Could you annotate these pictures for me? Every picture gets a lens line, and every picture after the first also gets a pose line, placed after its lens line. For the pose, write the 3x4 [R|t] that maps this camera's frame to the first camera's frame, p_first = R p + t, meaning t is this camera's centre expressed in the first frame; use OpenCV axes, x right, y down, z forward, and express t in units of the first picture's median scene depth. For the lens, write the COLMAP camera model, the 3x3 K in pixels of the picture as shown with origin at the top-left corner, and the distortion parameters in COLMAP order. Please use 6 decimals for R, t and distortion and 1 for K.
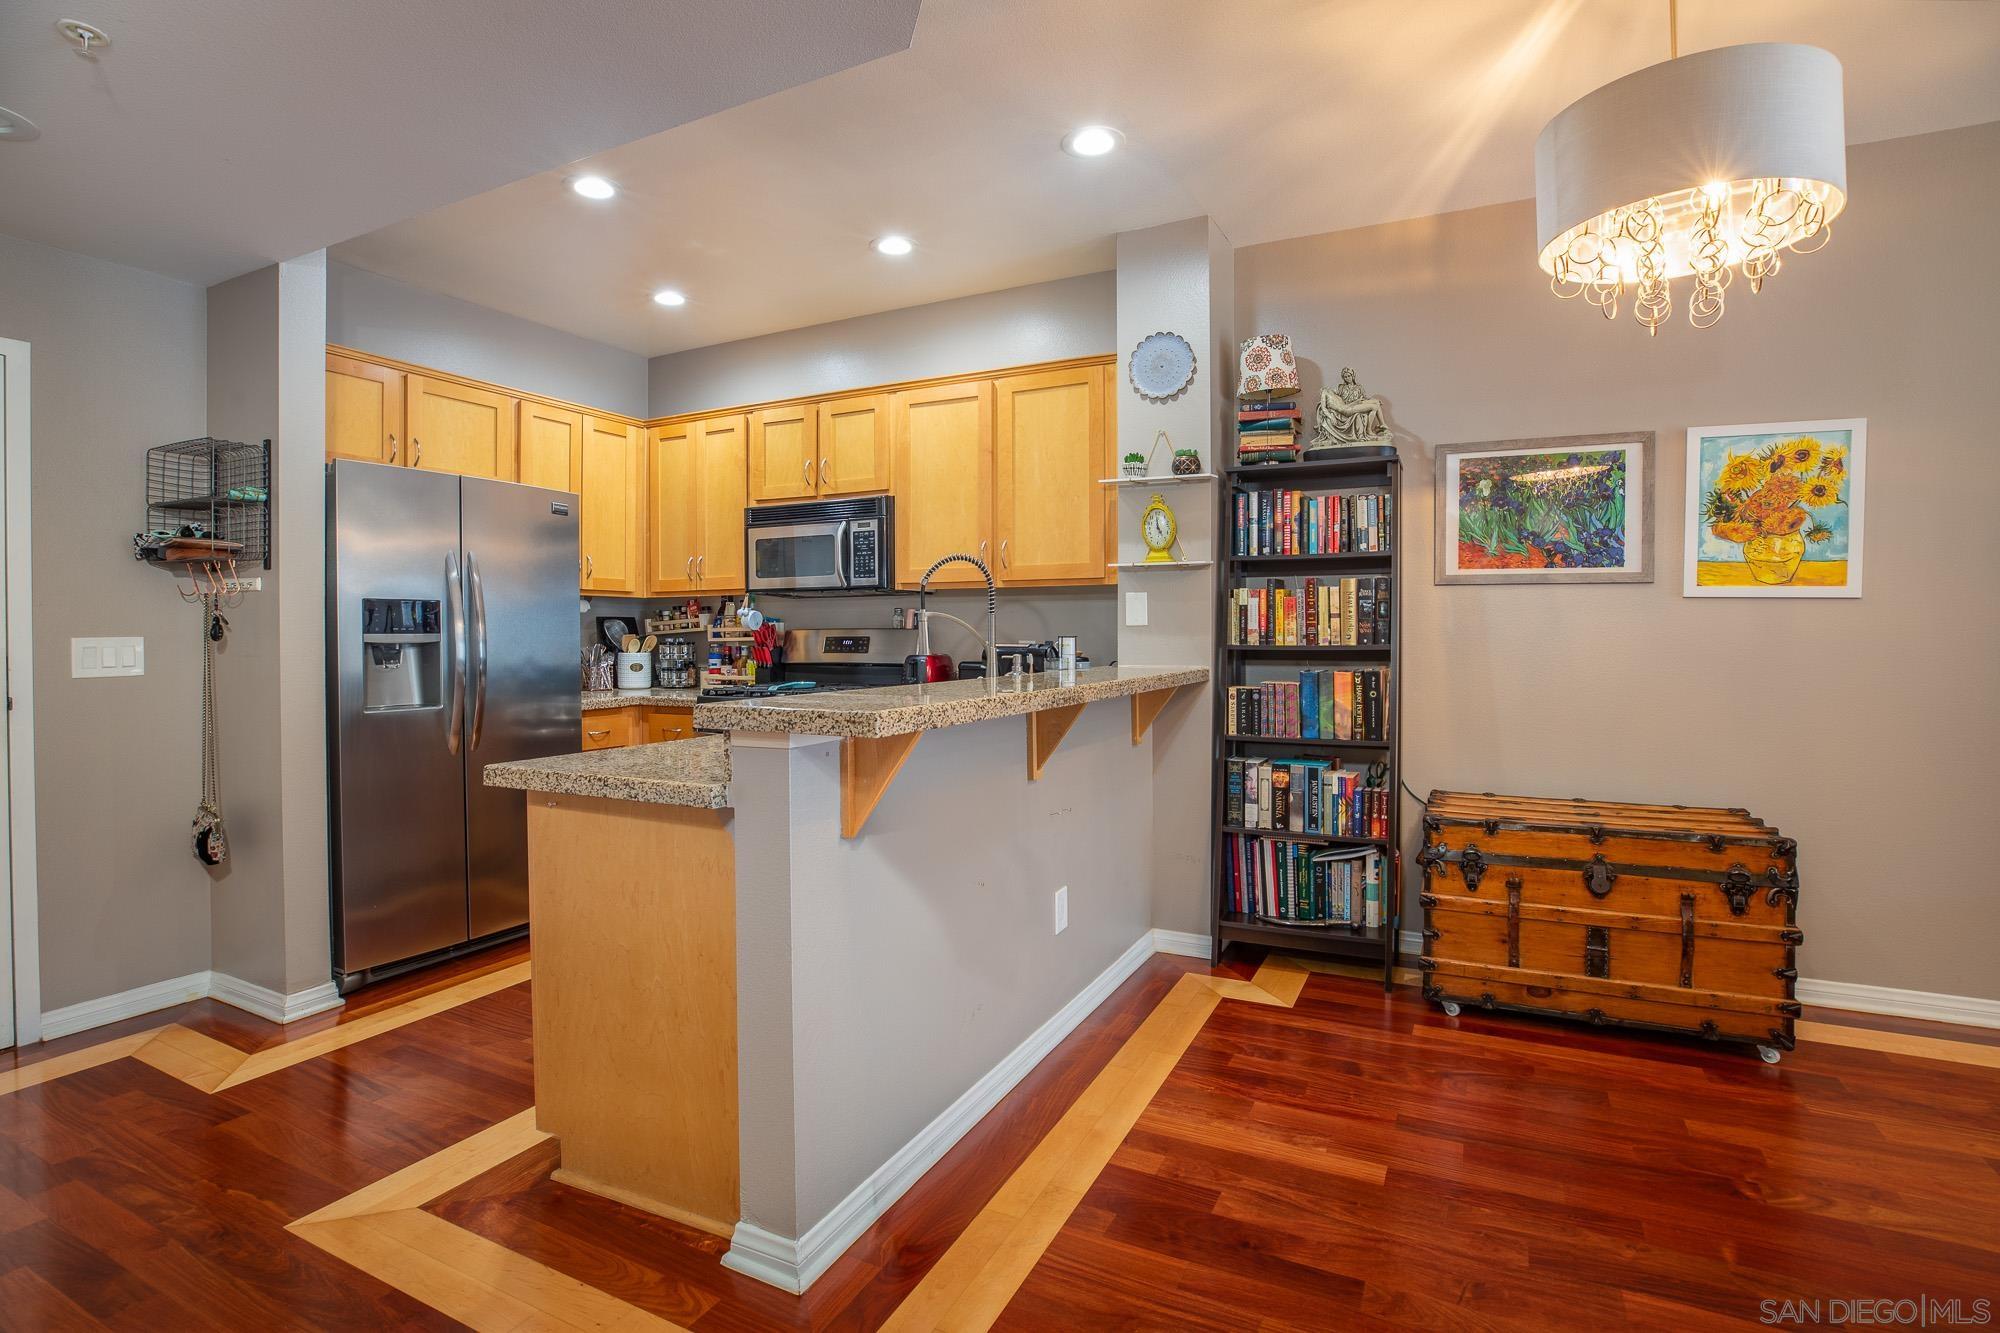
lens RADIAL K [[936.6, 0, 1003.1], [0, 936.6, 638.3], [0, 0, 1]] dist [-0.040104, 0.011777]
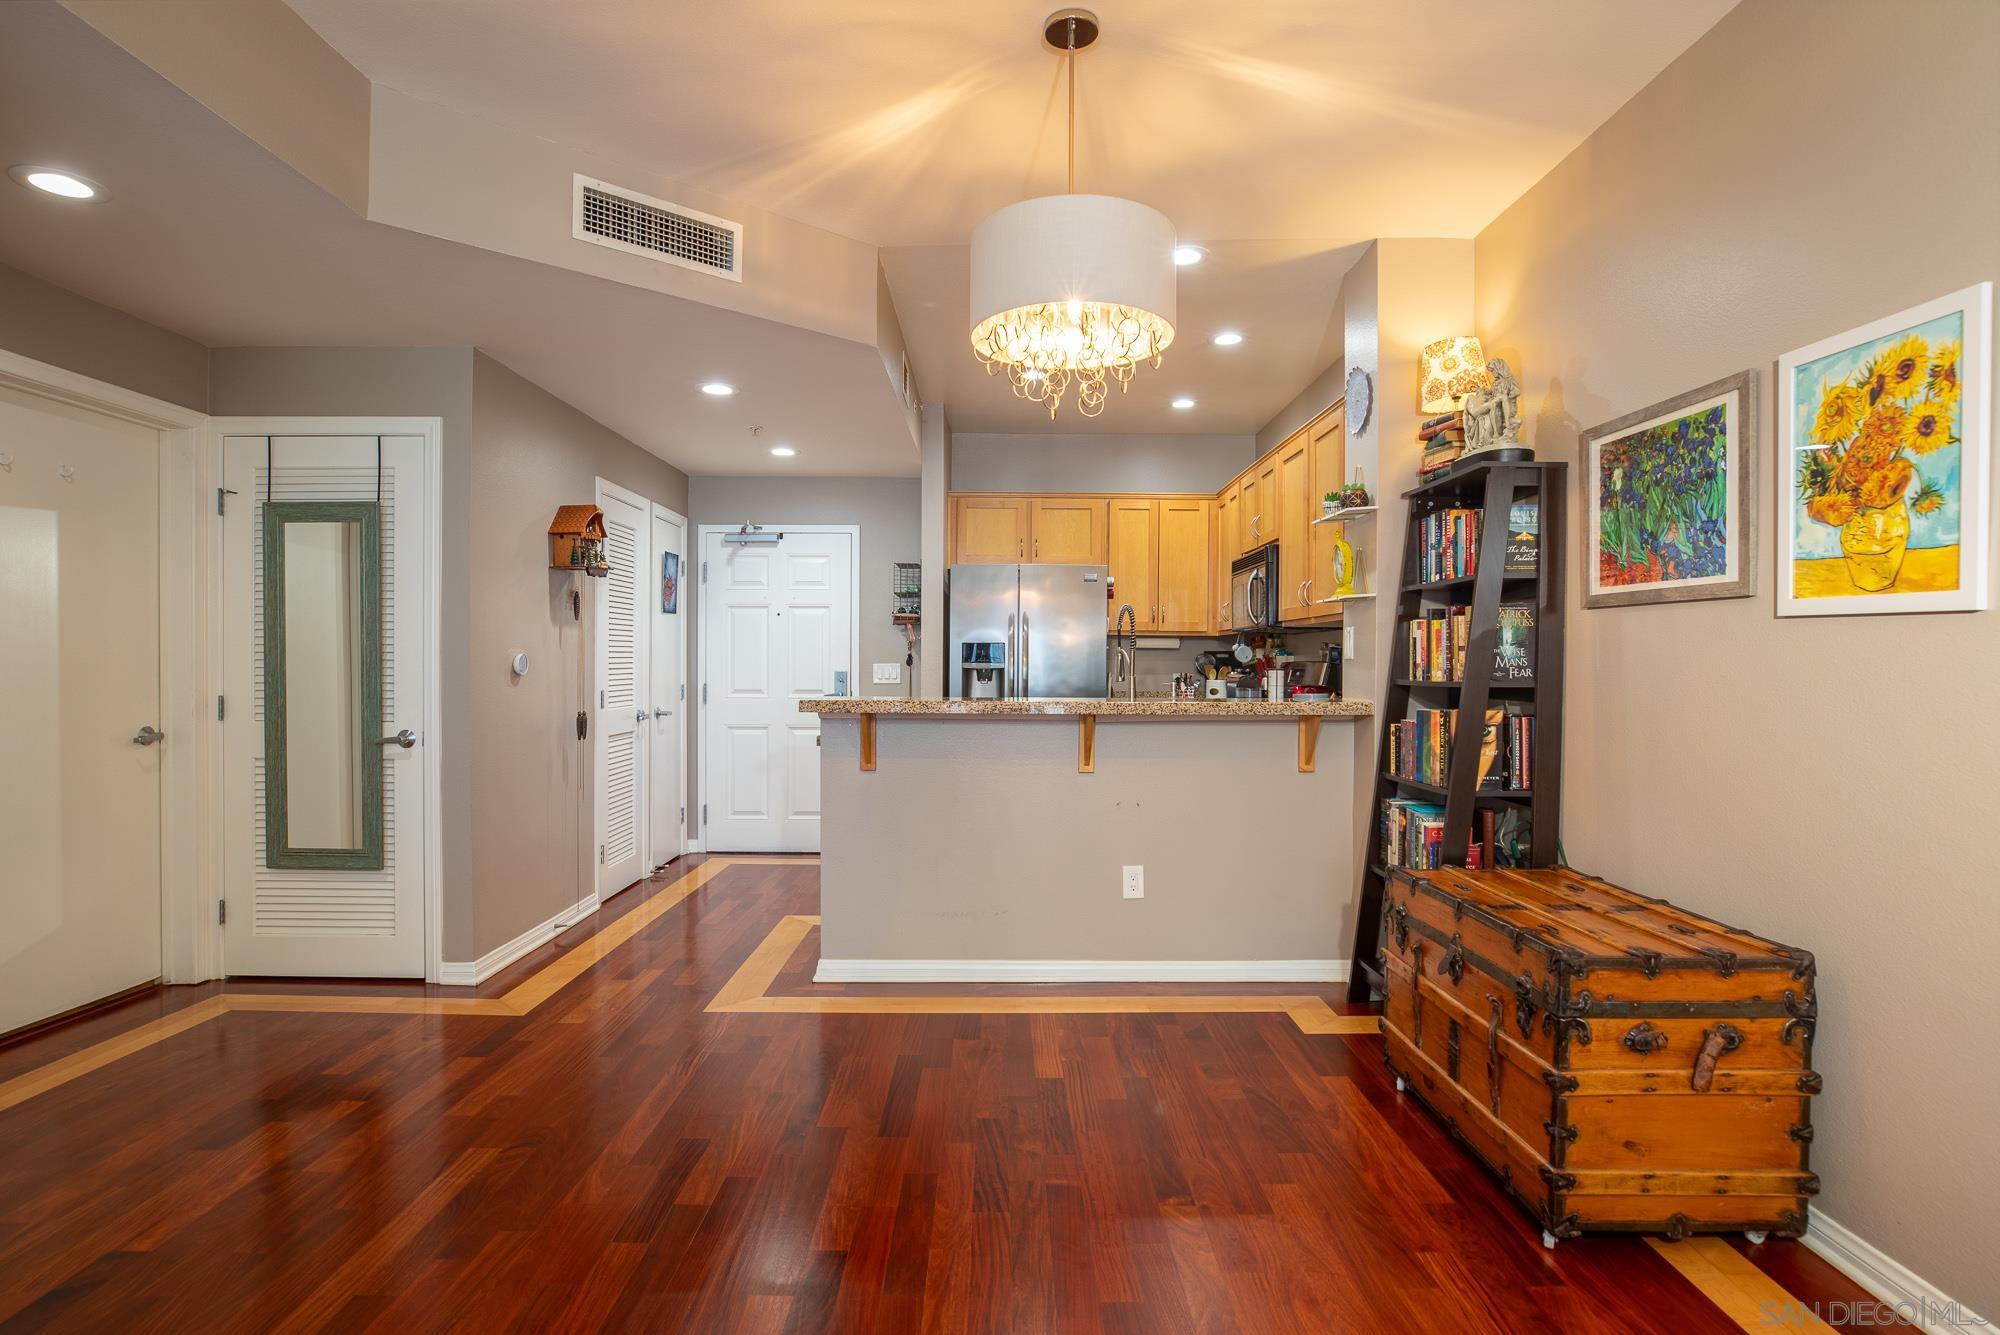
lens RADIAL K [[1051.0, 0, 996.9], [0, 1051.0, 667.0], [0, 0, 1]] dist [-0.035236, 0.014866]
pose [[0.441514, 0.008128, -0.897217, 1.024780], [-0.013809, 0.999902, 0.002263, -0.002678], [0.897148, 0.011390, 0.441583, 0.160326]]
